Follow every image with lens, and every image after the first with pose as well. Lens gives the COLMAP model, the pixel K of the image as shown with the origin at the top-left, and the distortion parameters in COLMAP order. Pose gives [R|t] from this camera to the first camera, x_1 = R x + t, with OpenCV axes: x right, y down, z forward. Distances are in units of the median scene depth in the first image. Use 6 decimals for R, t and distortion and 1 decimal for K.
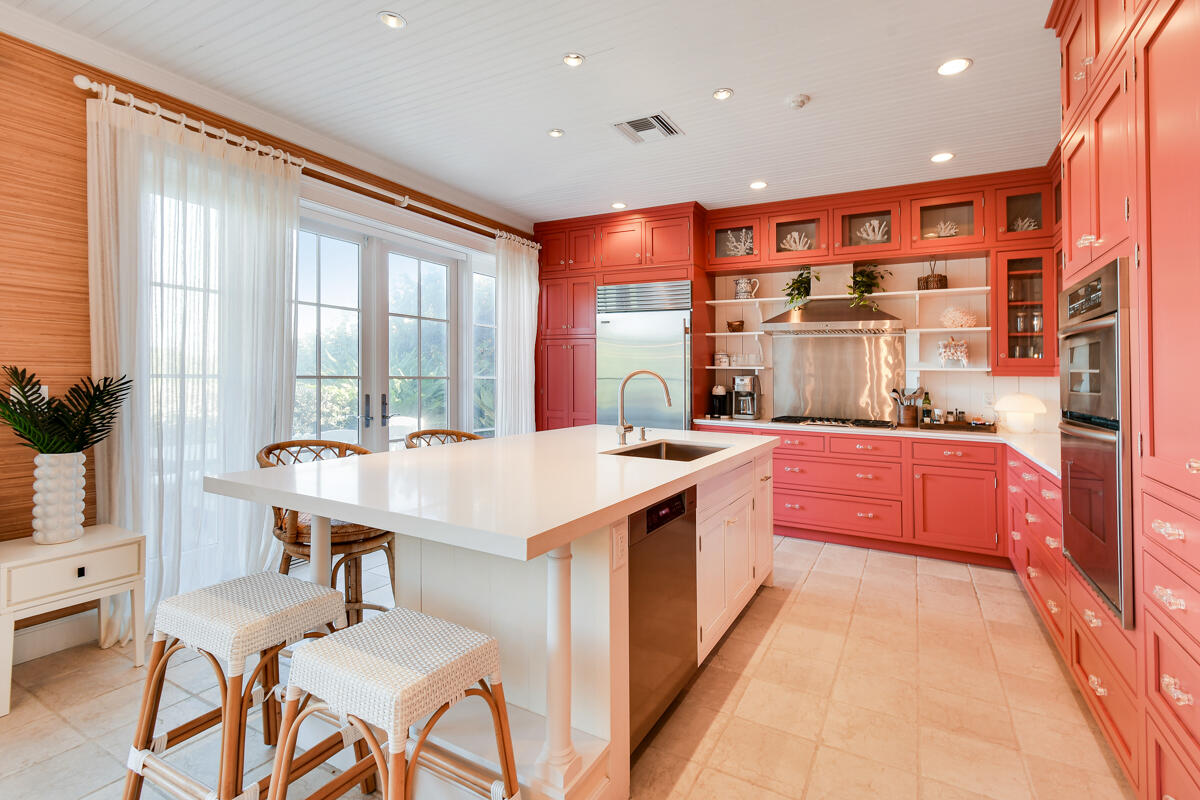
lens RADIAL K [[544.4, 0, 590.4], [0, 544.4, 374.0], [0, 0, 1]] dist [-0.000819, 0.000714]
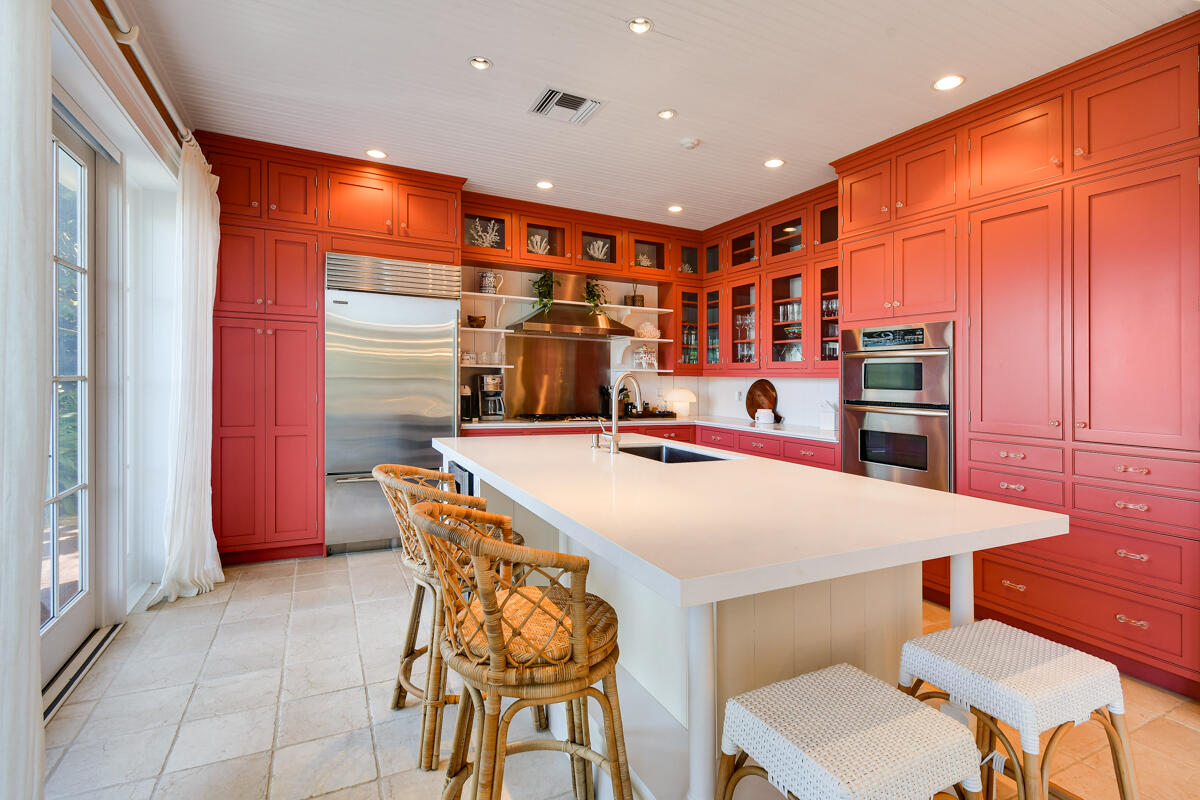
lens RADIAL K [[583.1, 0, 593.2], [0, 583.1, 371.6], [0, 0, 1]] dist [-0.007098, 0.000012]
pose [[0.562537, 0.004172, 0.826762, -0.463105], [-0.012331, 0.999918, 0.003344, -0.008017], [-0.826680, -0.012076, 0.562543, 0.283309]]
